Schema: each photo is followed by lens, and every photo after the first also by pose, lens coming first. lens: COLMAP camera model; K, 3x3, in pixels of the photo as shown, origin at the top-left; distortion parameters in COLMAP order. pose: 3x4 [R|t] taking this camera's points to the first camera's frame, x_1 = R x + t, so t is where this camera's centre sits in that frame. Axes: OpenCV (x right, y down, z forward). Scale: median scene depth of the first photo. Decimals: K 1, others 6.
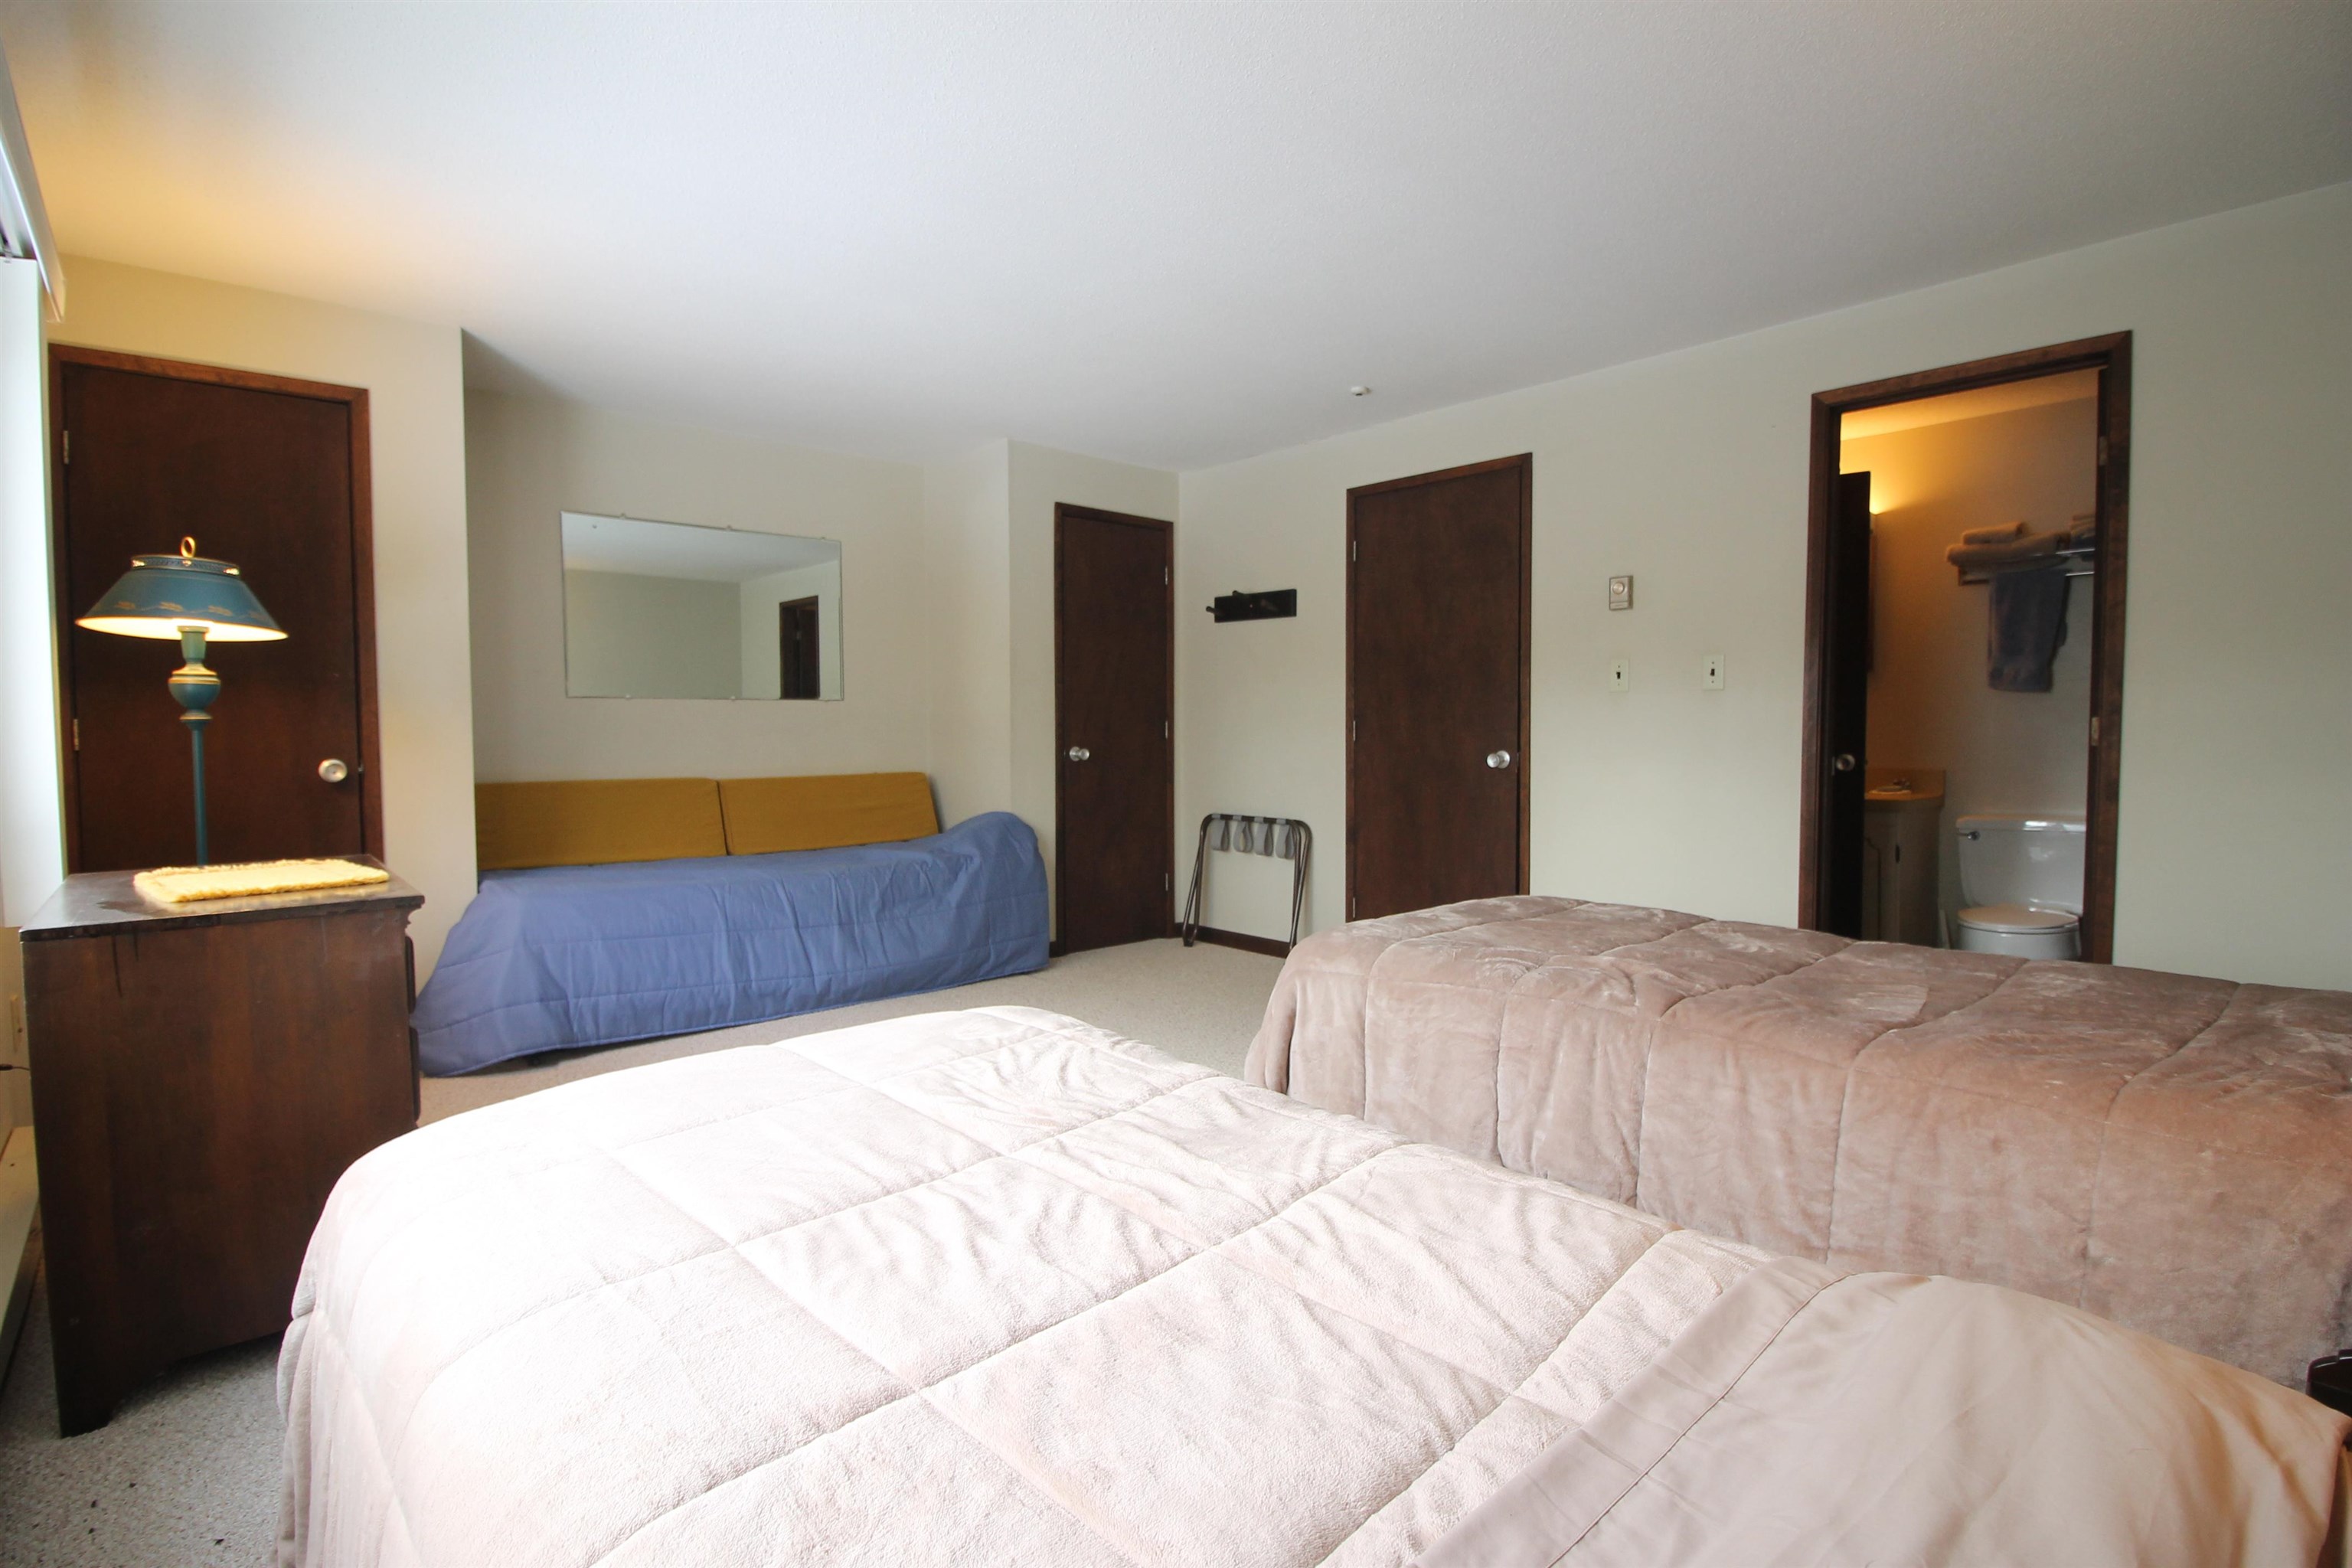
lens RADIAL K [[1108.0, 0, 1186.6], [0, 1108.0, 769.5], [0, 0, 1]] dist [0.008628, -0.017904]
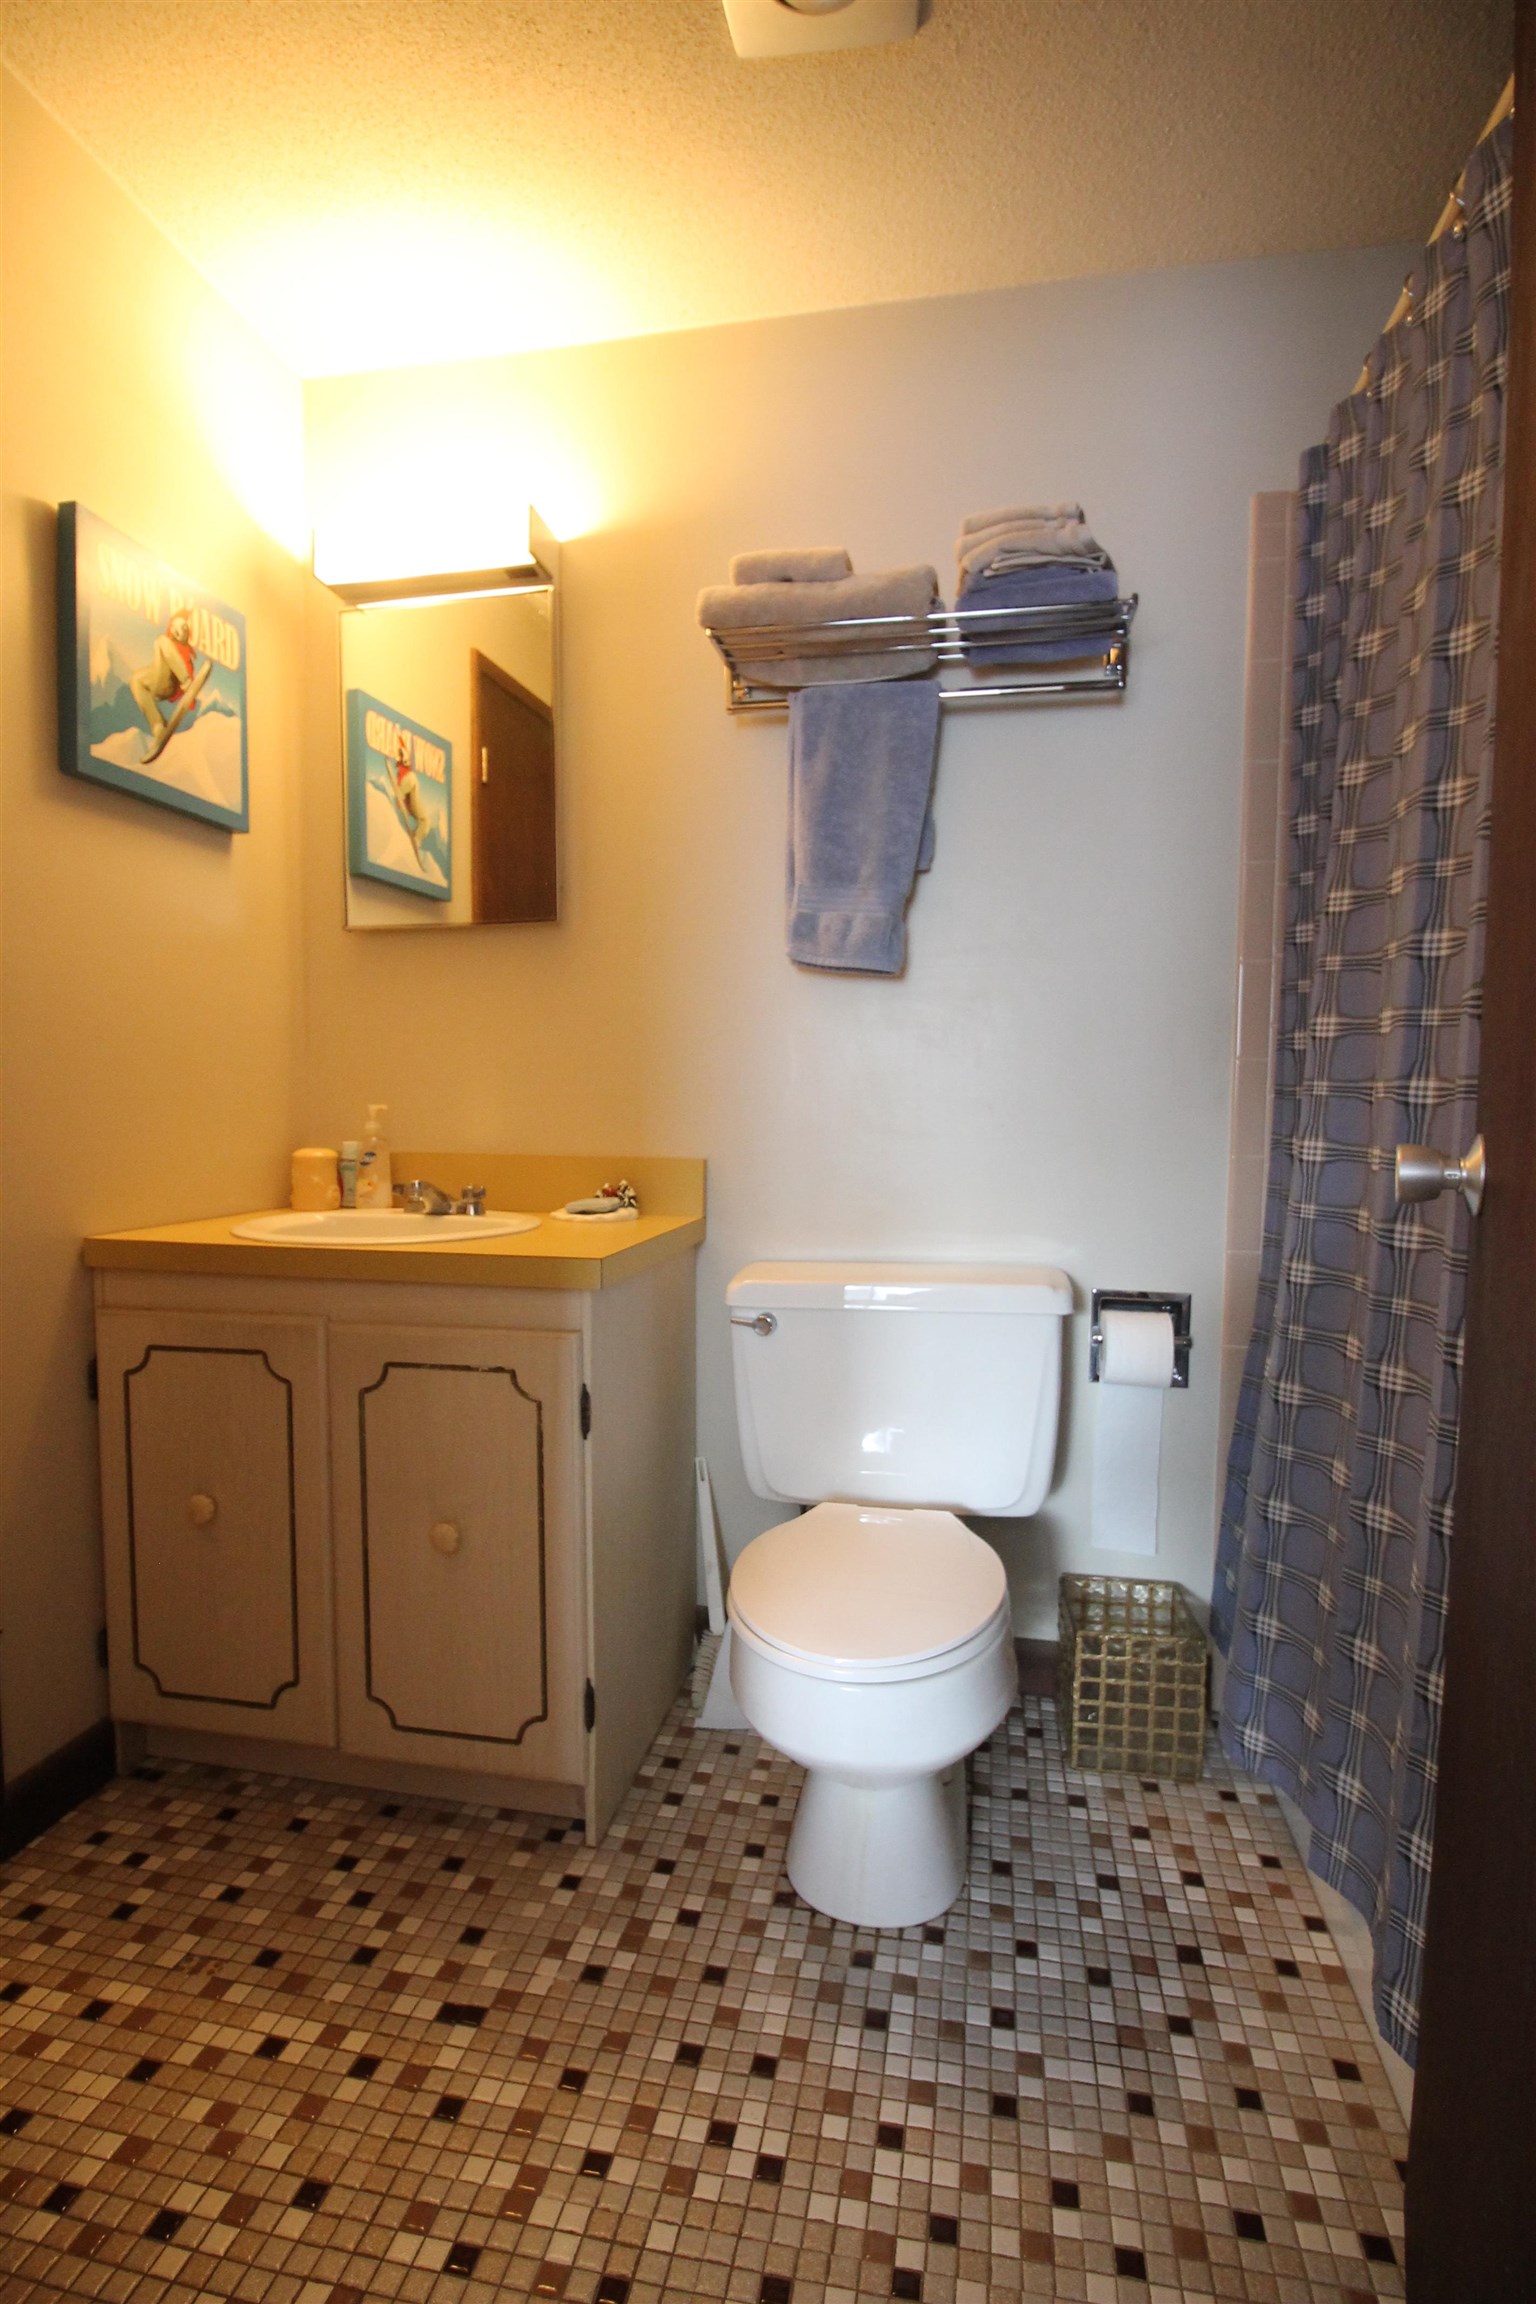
lens RADIAL K [[1085.4, 0, 774.3], [0, 1085.4, 1160.8], [0, 0, 1]] dist [0.008628, -0.017904]
pose [[0.805391, -0.029636, 0.592002, 0.482824], [0.007589, 0.999183, 0.039695, -0.016345], [-0.592695, -0.027477, 0.804958, 0.682214]]
